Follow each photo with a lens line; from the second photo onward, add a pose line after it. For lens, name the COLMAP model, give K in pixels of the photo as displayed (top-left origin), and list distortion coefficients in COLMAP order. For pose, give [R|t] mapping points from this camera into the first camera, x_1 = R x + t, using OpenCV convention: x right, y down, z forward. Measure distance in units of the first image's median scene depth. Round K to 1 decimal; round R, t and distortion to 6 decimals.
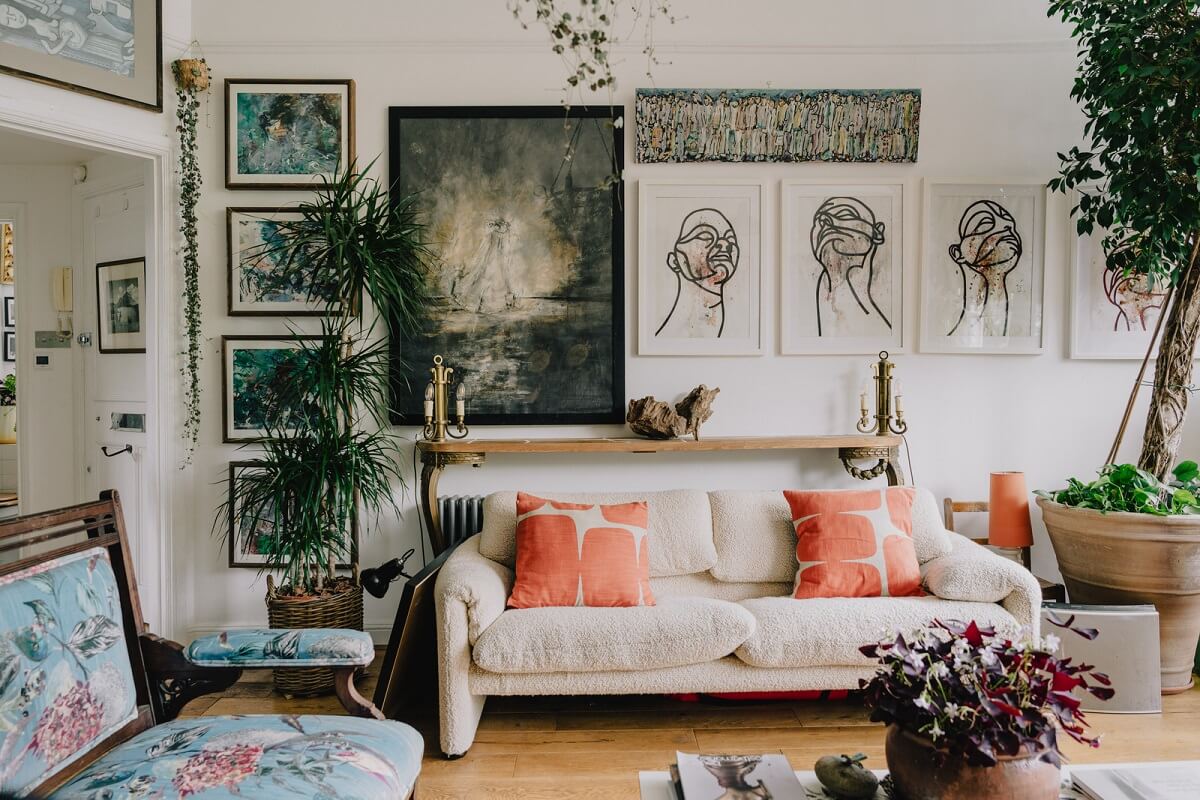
lens RADIAL K [[826.1, 0, 593.4], [0, 826.1, 389.8], [0, 0, 1]] dist [-0.002671, 0.008399]
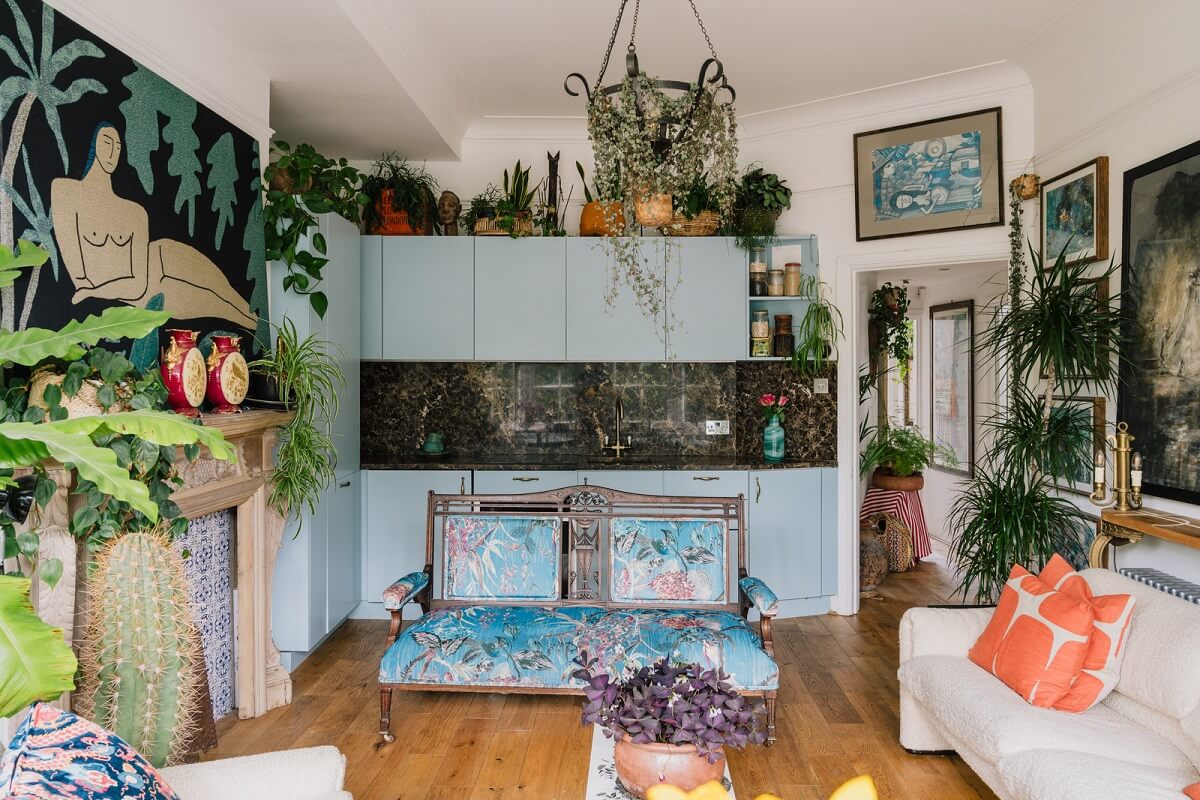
lens RADIAL K [[826.1, 0, 591.2], [0, 826.1, 388.6], [0, 0, 1]] dist [-0.002671, 0.008399]
pose [[-0.038889, 0.012007, -0.999171, 0.793920], [-0.006694, 0.999902, 0.012277, -0.086414], [0.999221, 0.007166, -0.038805, 0.389936]]
